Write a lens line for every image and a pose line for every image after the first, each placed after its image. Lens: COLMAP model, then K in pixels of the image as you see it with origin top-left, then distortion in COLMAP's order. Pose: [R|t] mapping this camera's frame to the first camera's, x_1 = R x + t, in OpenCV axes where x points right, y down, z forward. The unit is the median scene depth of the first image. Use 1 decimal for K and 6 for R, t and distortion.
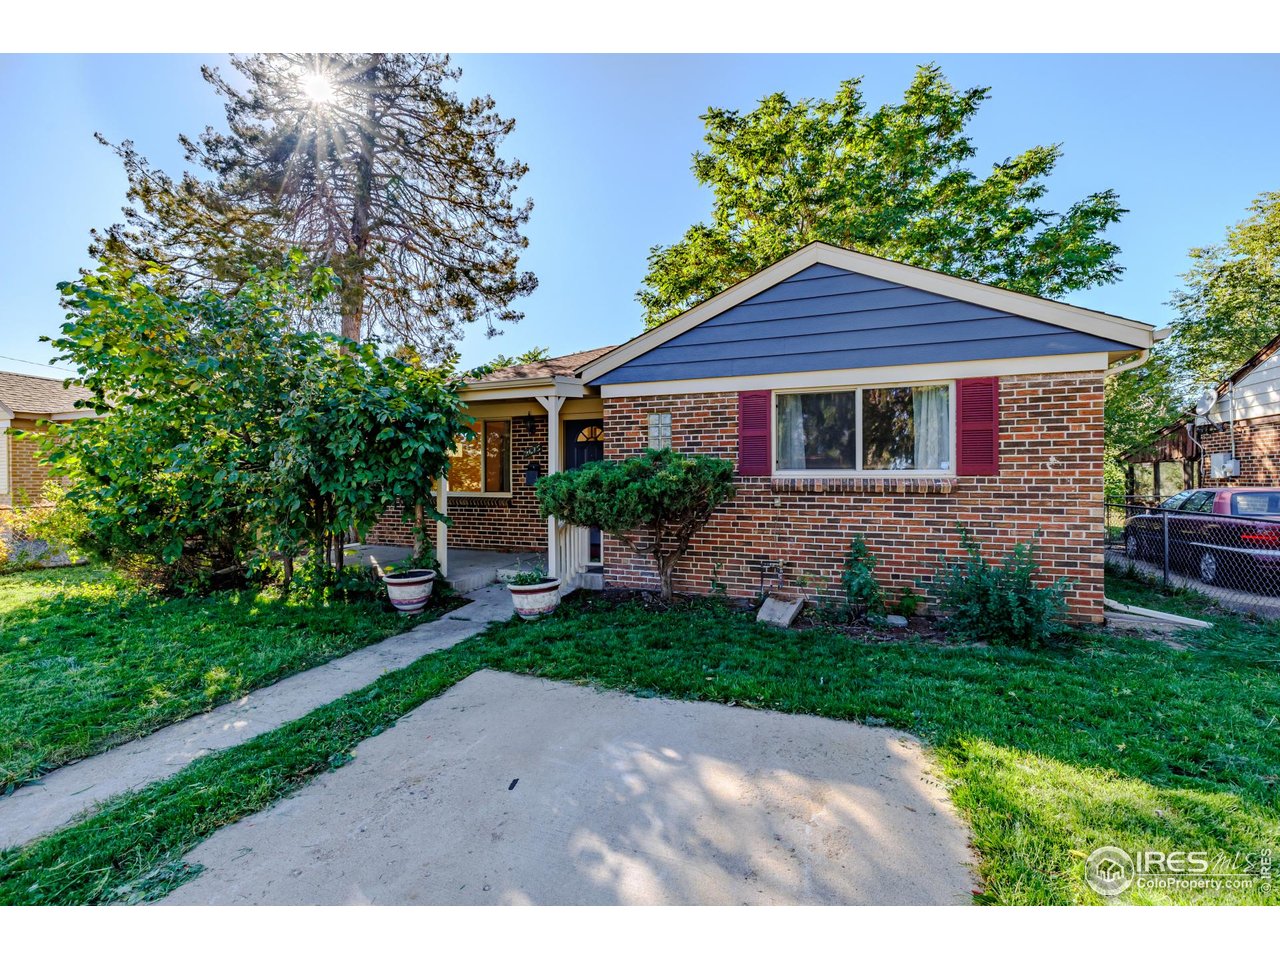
lens RADIAL K [[530.8, 0, 640.0], [0, 530.8, 480.0], [0, 0, 1]] dist [-0.000176, 0.000086]
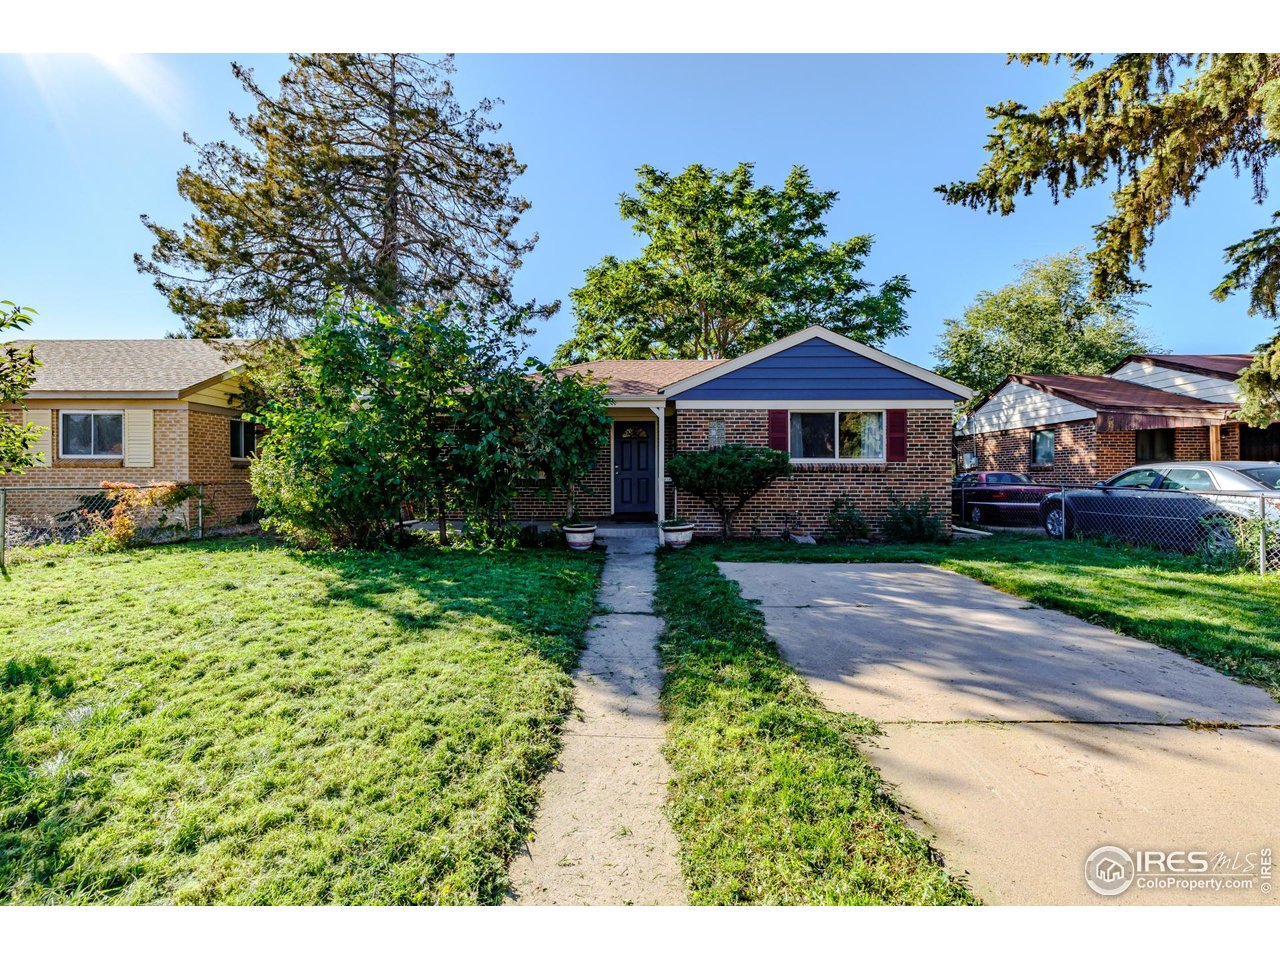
lens RADIAL K [[538.3, 0, 640.0], [0, 538.3, 480.0], [0, 0, 1]] dist [0.001551, -0.000230]
pose [[0.944872, -0.001770, 0.327435, -0.436754], [-0.000097, 0.999984, 0.005687, 0.023738], [-0.327439, -0.005405, 0.944857, -0.257366]]
